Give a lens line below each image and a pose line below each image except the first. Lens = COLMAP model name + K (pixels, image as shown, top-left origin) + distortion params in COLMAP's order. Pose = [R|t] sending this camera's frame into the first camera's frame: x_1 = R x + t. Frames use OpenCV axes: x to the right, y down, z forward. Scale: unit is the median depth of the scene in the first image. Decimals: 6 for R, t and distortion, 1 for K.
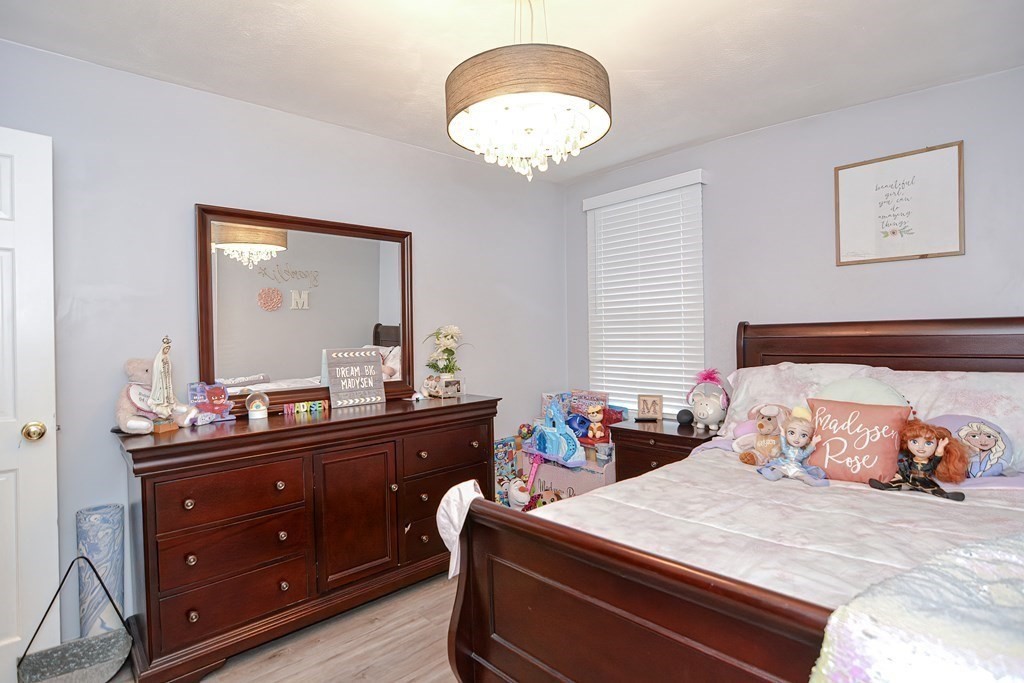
lens RADIAL K [[506.5, 0, 510.2], [0, 506.5, 339.2], [0, 0, 1]] dist [-0.032600, 0.009376]
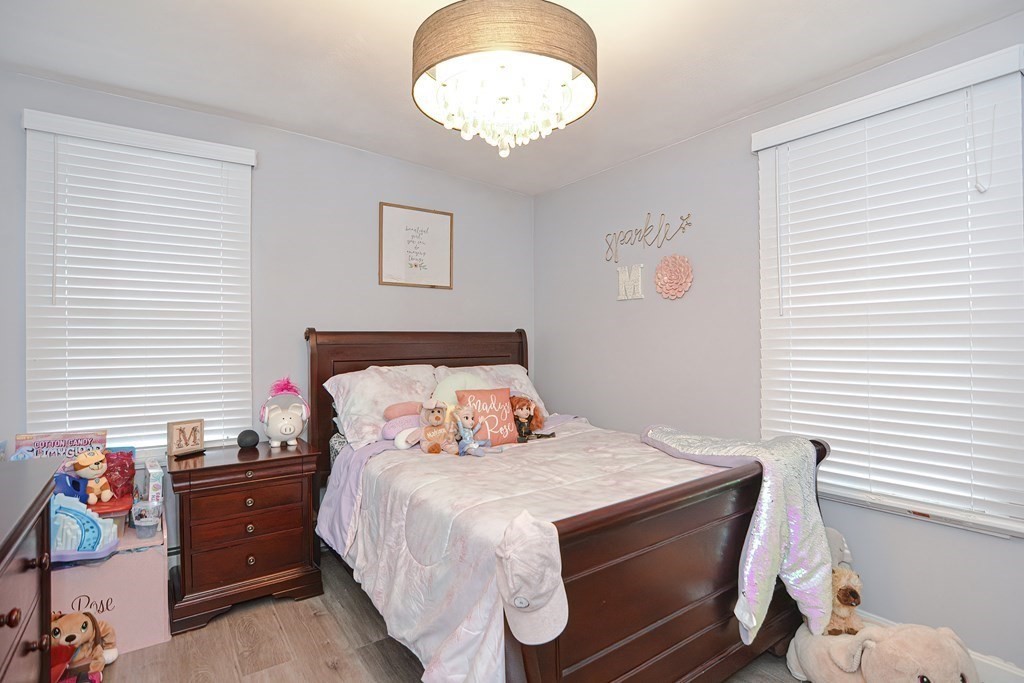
lens RADIAL K [[506.5, 0, 510.2], [0, 506.5, 339.2], [0, 0, 1]] dist [-0.032600, 0.009376]
pose [[0.134708, 0.022290, 0.990635, -0.458778], [0.012310, 0.999632, -0.024167, 0.015845], [-0.990809, 0.015450, 0.134384, 0.495500]]
